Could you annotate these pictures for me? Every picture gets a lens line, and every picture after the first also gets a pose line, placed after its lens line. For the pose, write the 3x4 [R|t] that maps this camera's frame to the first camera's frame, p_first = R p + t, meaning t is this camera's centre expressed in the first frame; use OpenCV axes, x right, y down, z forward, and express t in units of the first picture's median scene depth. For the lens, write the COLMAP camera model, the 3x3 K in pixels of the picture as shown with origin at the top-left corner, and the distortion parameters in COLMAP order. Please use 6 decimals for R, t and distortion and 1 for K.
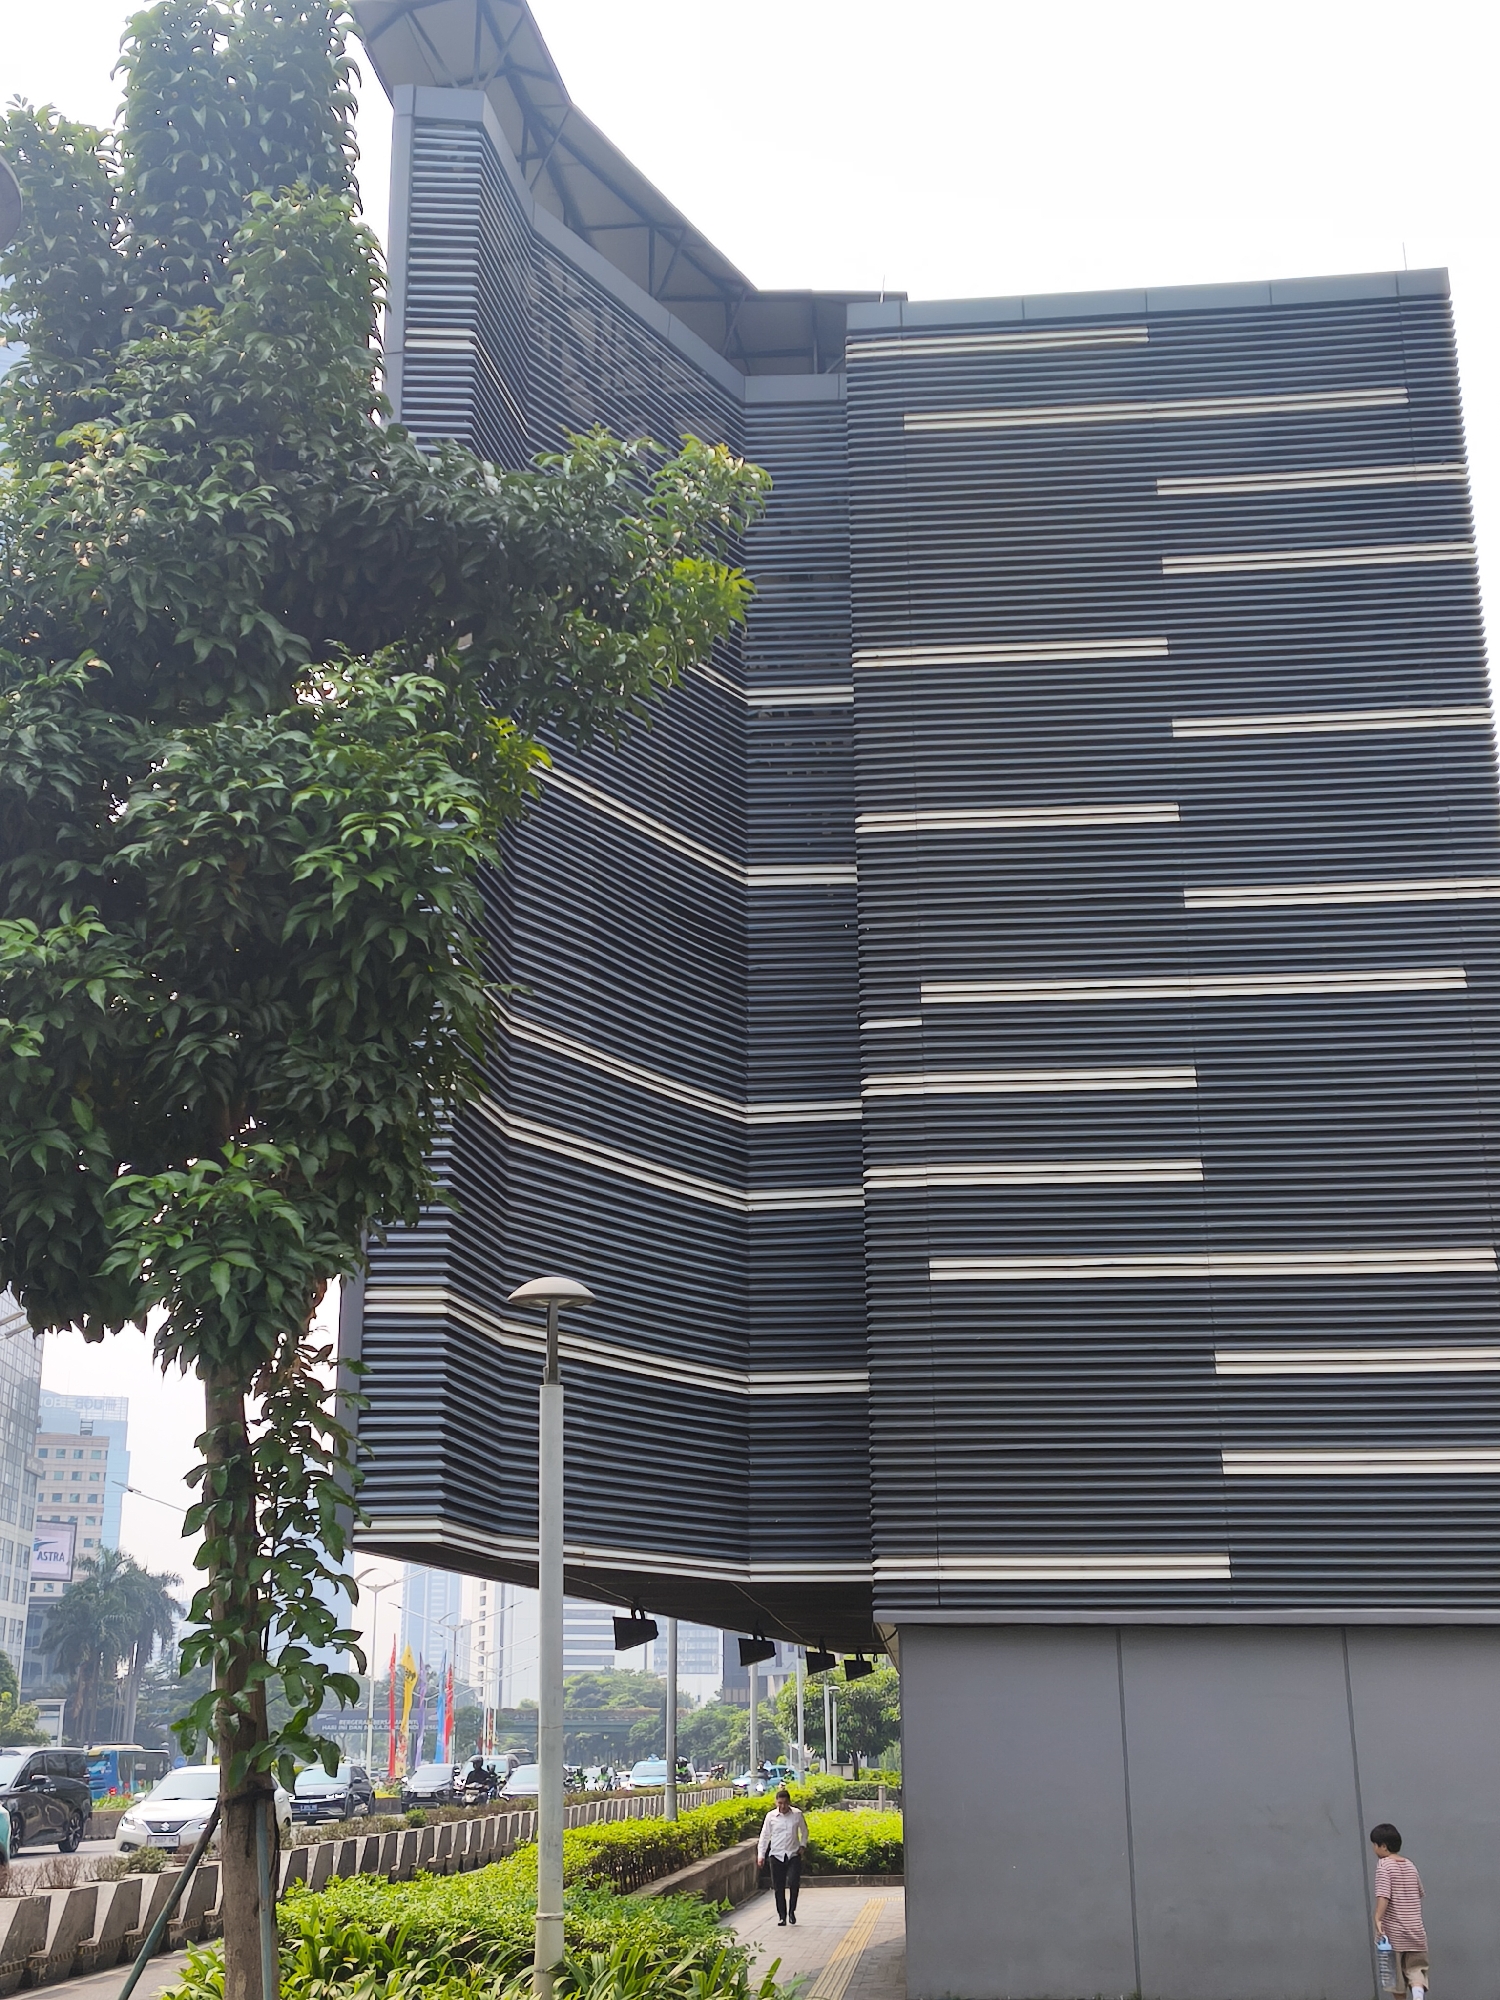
lens RADIAL K [[2256.6, 0, 750.0], [0, 2256.6, 1000.0], [0, 0, 1]] dist [0.022893, 0.267170]
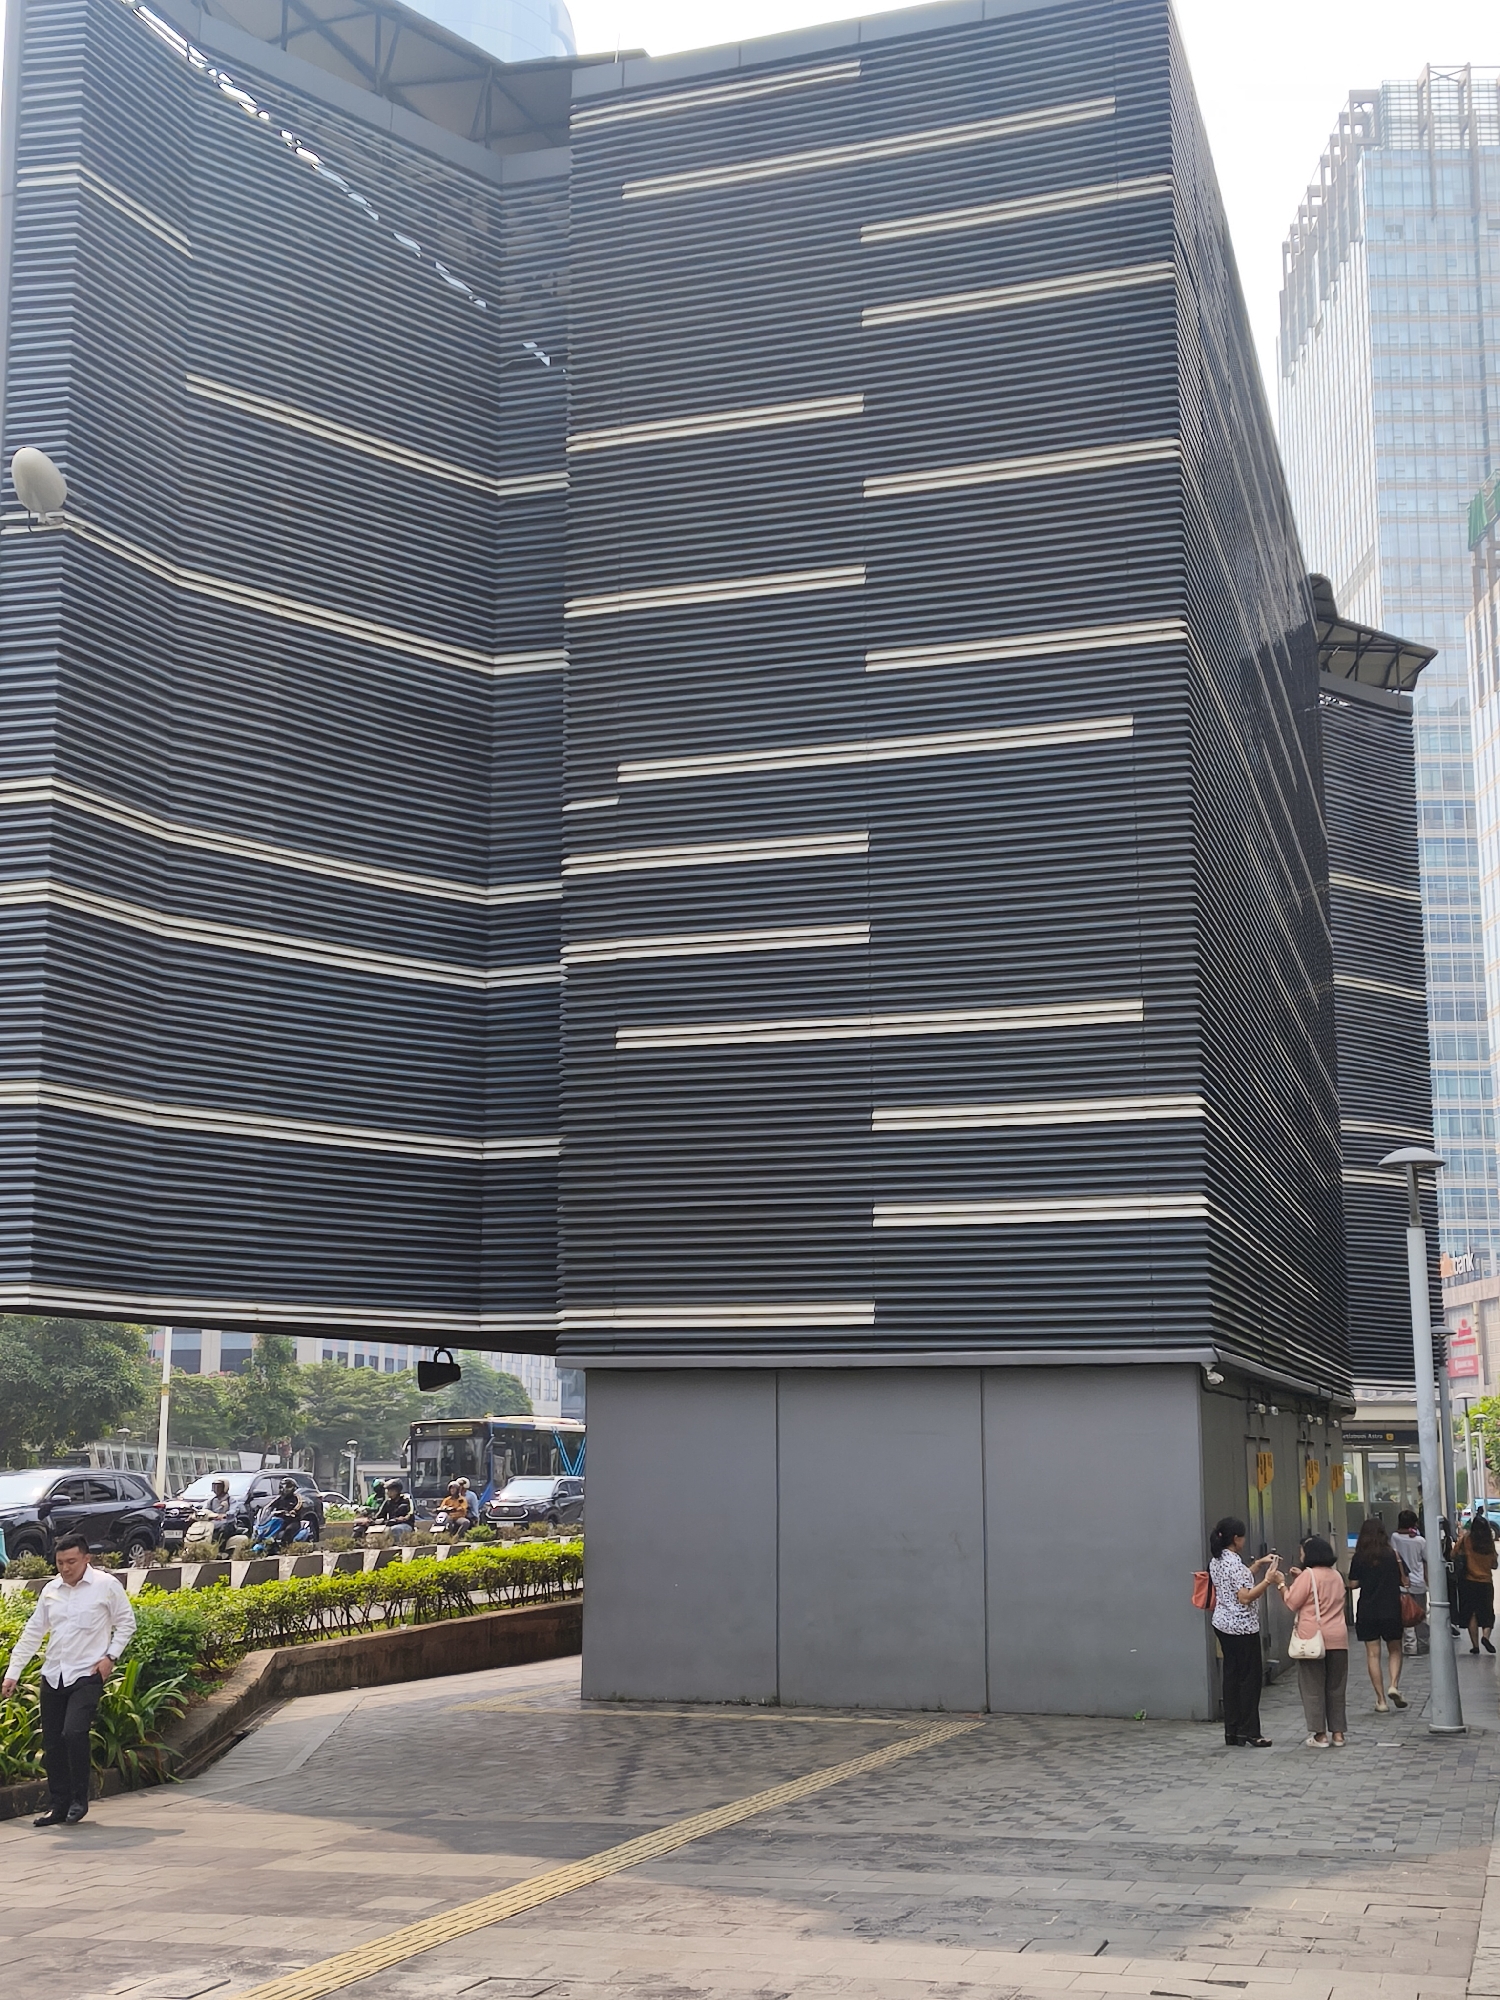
lens RADIAL K [[2256.6, 0, 750.0], [0, 2256.6, 1000.0], [0, 0, 1]] dist [0.022893, 0.267170]
pose [[0.975720, -0.037727, -0.215747, 0.354092], [0.062205, 0.992223, 0.107813, -0.007527], [0.210002, -0.118616, 0.970479, -0.000546]]
